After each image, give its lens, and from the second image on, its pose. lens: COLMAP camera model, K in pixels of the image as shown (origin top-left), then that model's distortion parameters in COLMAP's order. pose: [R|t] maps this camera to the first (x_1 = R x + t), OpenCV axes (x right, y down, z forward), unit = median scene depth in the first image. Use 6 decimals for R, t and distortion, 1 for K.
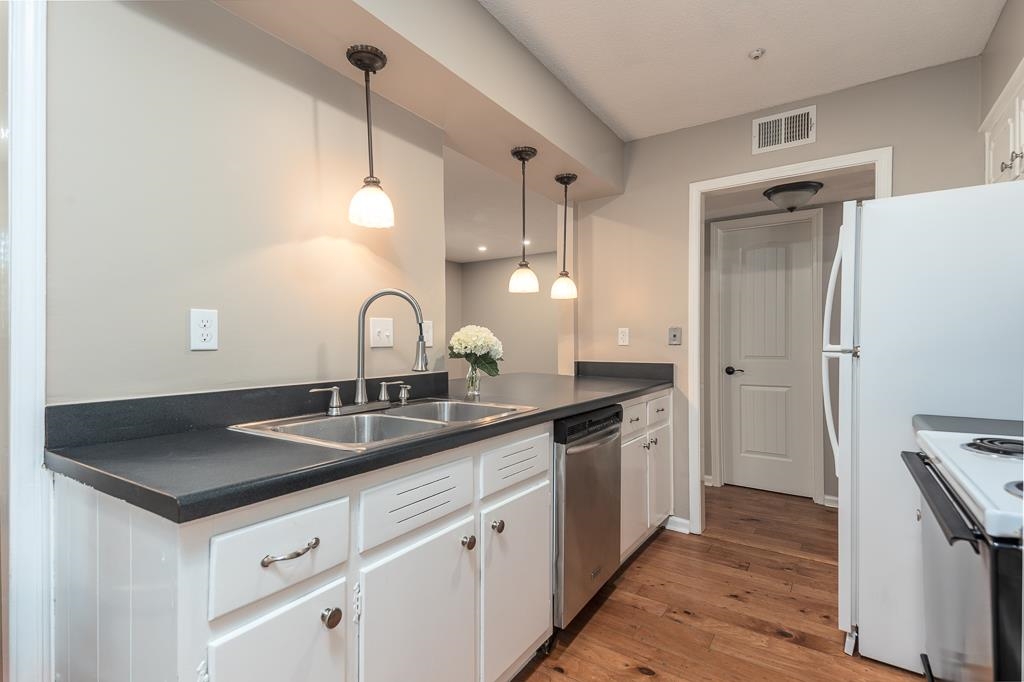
lens RADIAL K [[499.2, 0, 499.1], [0, 499.2, 345.4], [0, 0, 1]] dist [0.041550, -0.008525]
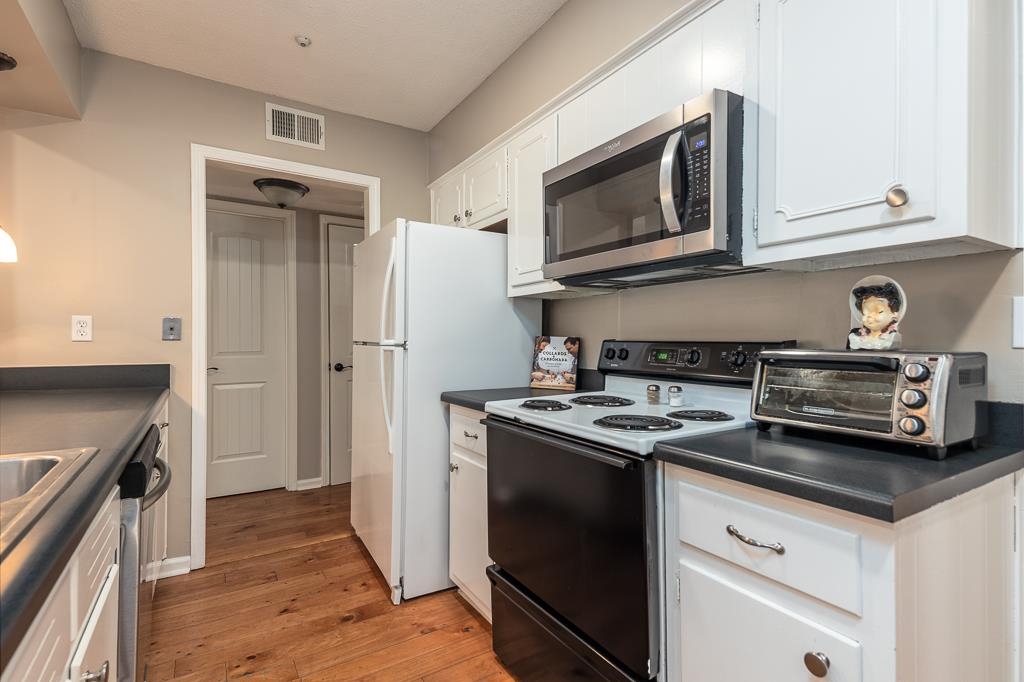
lens RADIAL K [[499.2, 0, 508.6], [0, 499.2, 337.9], [0, 0, 1]] dist [0.041550, -0.008525]
pose [[0.390951, 0.003162, 0.920406, -0.194987], [0.002537, 0.999987, -0.004513, 0.000701], [-0.920408, 0.004099, 0.390938, 0.218375]]
